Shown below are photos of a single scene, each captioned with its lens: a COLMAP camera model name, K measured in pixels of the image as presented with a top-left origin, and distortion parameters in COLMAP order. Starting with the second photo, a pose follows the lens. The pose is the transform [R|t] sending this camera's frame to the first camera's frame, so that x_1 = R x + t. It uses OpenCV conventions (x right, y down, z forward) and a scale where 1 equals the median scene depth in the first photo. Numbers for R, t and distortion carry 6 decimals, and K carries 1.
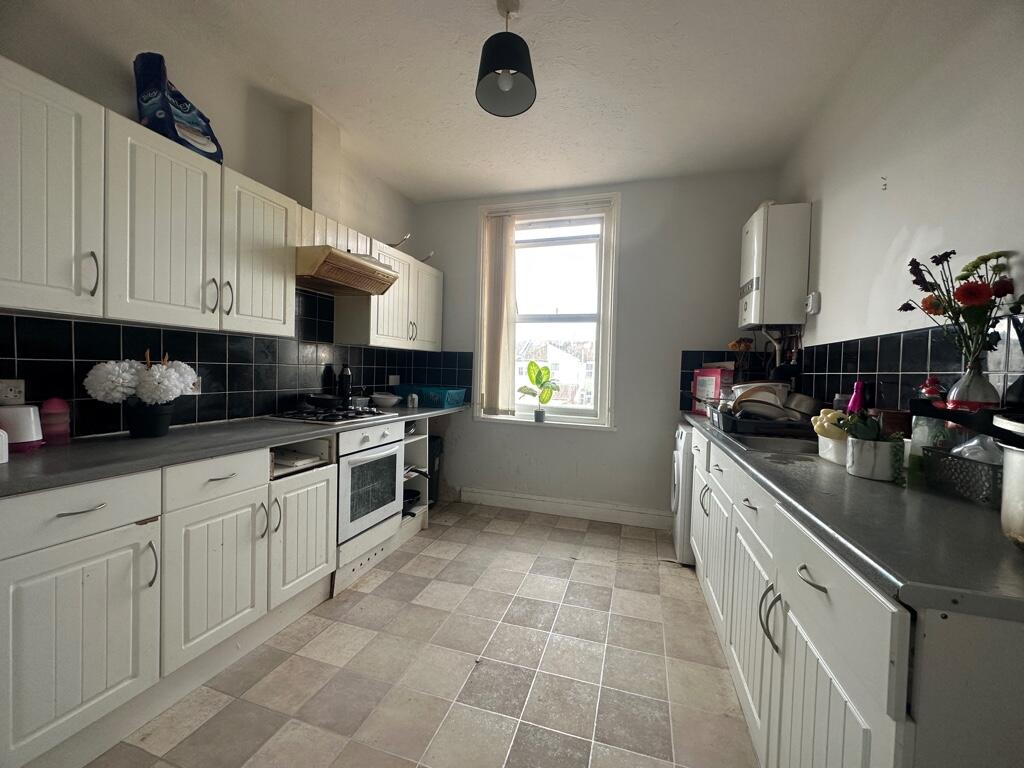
lens RADIAL K [[406.2, 0, 510.0], [0, 406.2, 382.8], [0, 0, 1]] dist [-0.001408, 0.000207]
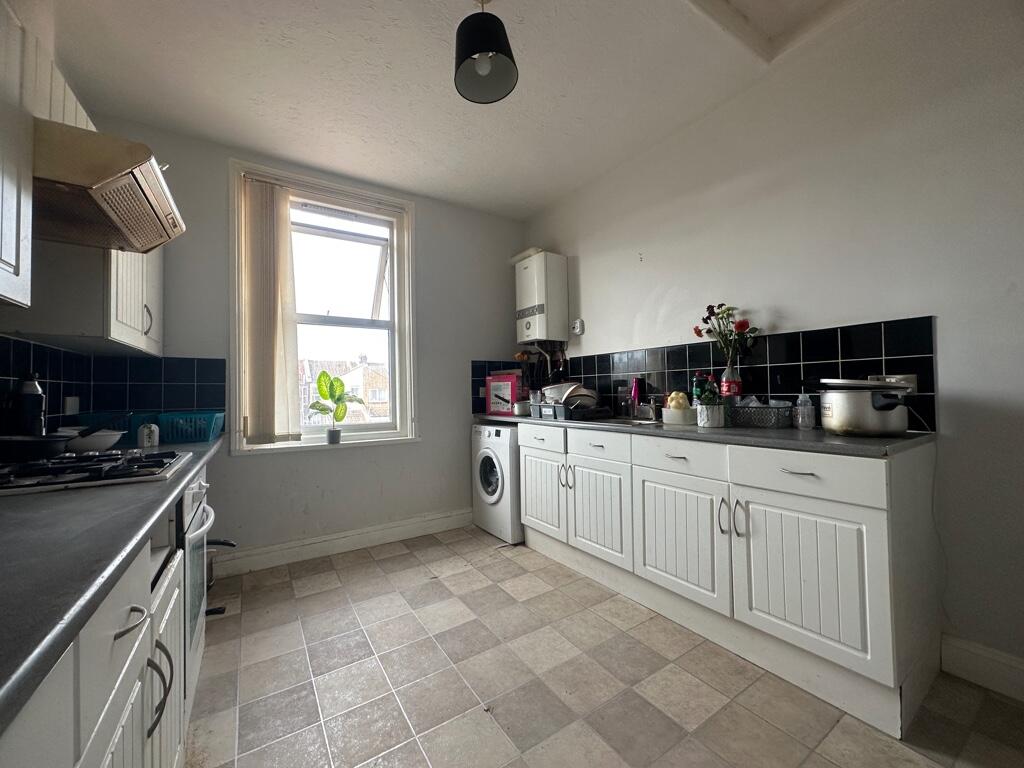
lens RADIAL K [[406.2, 0, 512.3], [0, 406.2, 383.3], [0, 0, 1]] dist [-0.001408, 0.000207]
pose [[0.639860, -0.025081, 0.768082, -0.352102], [0.058716, 0.998141, -0.016321, 0.007870], [-0.766245, 0.055542, 0.640144, 0.190319]]
